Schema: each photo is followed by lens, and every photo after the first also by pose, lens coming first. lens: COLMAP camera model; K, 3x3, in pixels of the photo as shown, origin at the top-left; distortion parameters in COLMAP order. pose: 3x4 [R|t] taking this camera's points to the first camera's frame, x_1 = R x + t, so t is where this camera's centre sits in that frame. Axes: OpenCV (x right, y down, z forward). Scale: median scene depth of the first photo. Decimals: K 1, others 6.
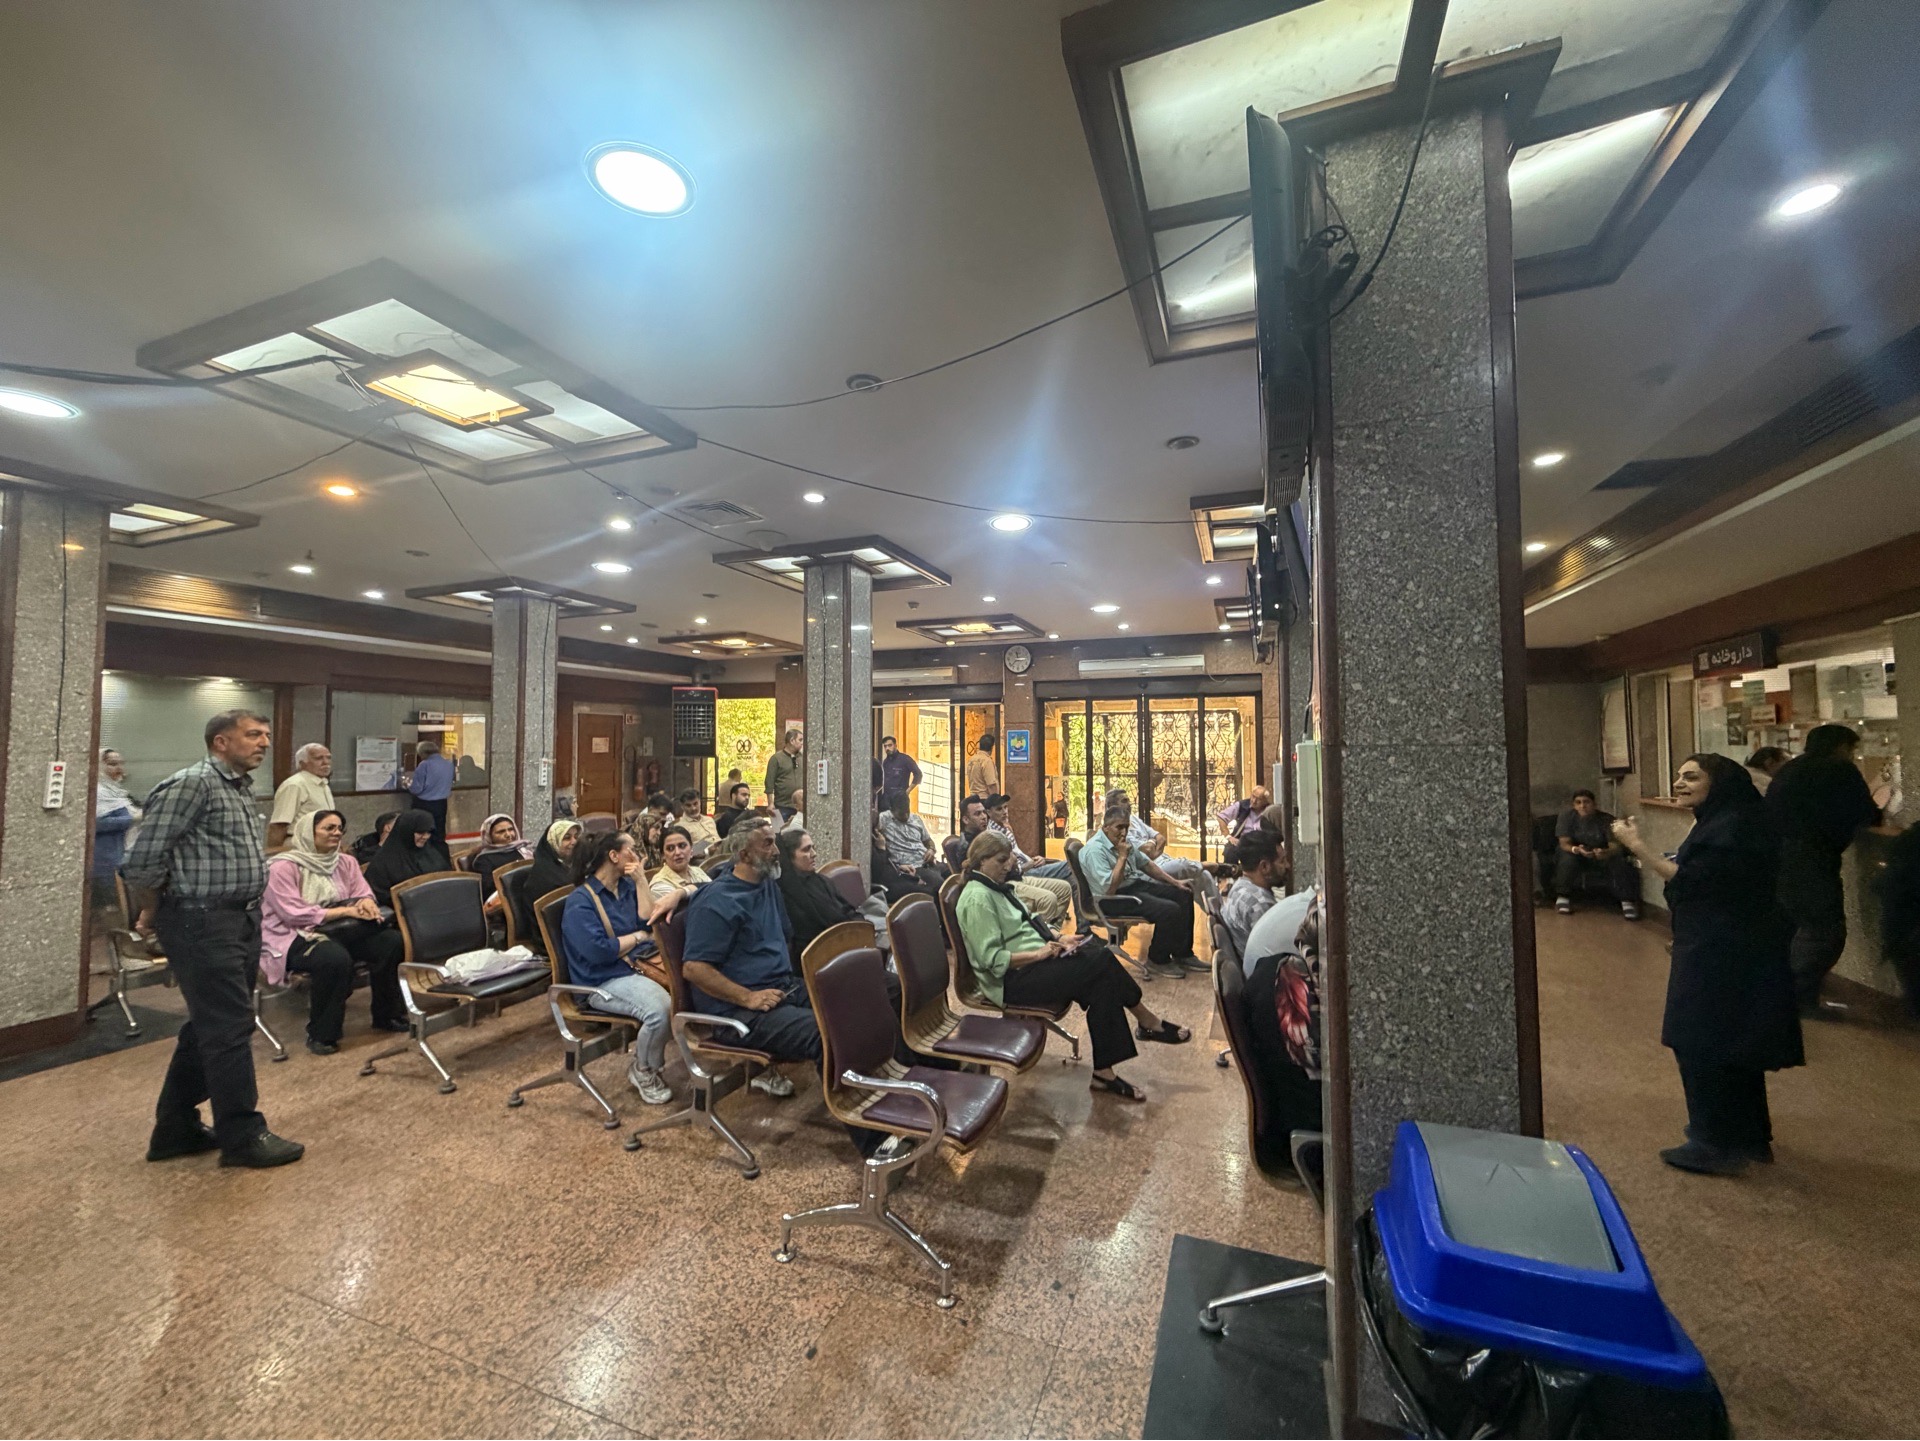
lens RADIAL K [[766.5, 0, 960.0], [0, 766.5, 720.5], [0, 0, 1]] dist [0.000234, 0.000020]
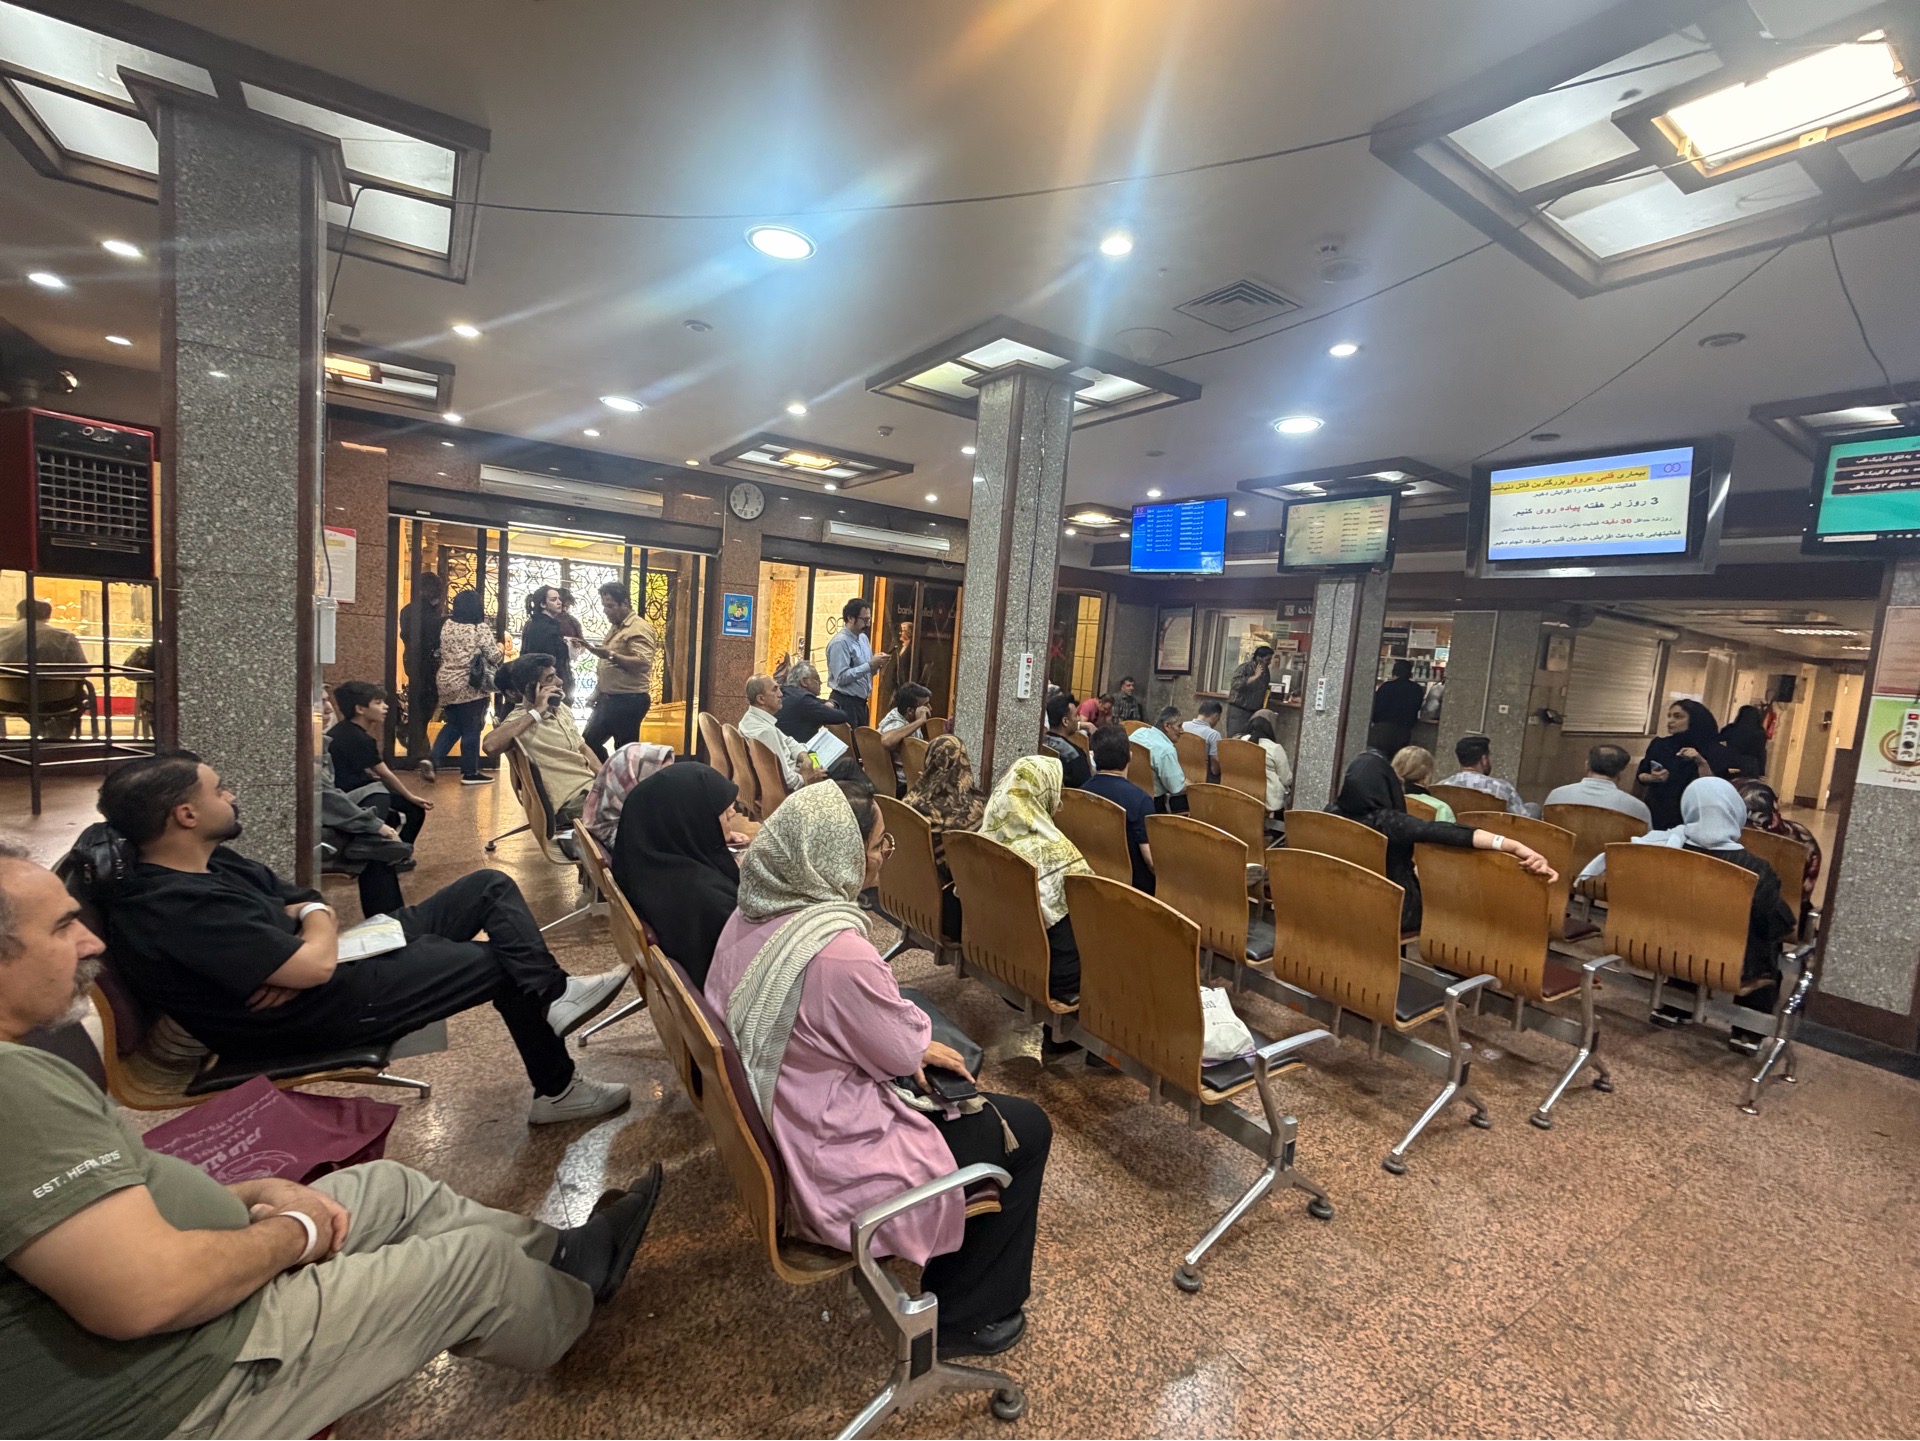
lens RADIAL K [[830.1, 0, 960.0], [0, 830.1, 720.5], [0, 0, 1]] dist [-0.000635, 0.000036]
pose [[0.579655, -0.025479, 0.814463, -1.049233], [-0.117274, 0.986497, 0.114324, 0.039779], [-0.806379, -0.161784, 0.568840, 0.705270]]
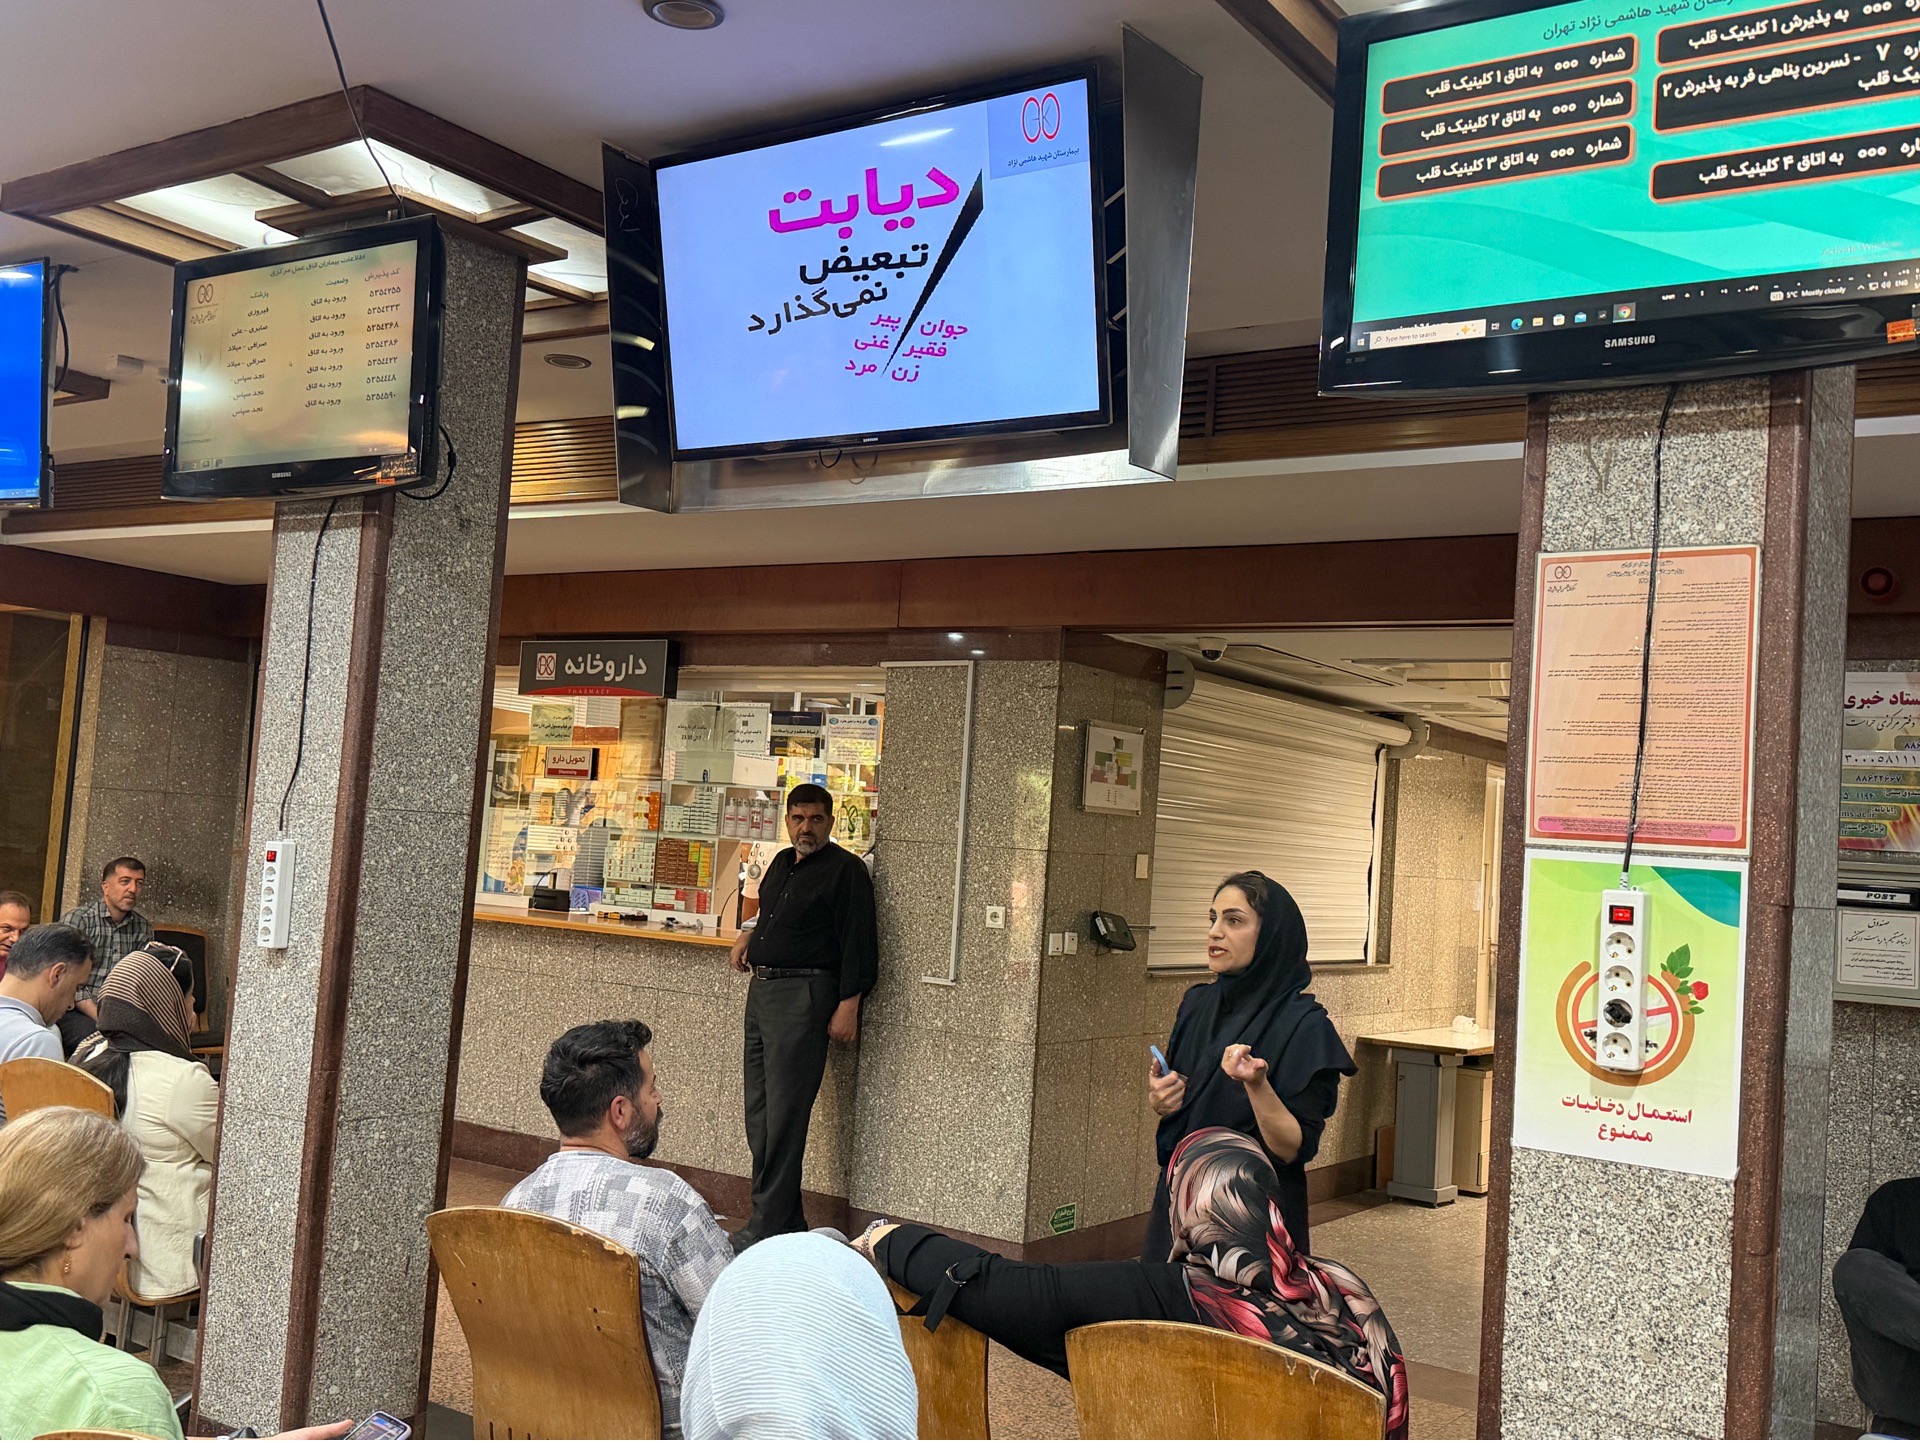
lens RADIAL K [[1871.5, 0, 960.0], [0, 1871.5, 720.5], [0, 0, 1]] dist [0.060942, -0.009991]
pose [[0.211636, 0.080527, 0.974025, -0.447513], [-0.108896, 0.992337, -0.058380, 0.017269], [-0.971263, -0.093713, 0.218784, 0.495621]]
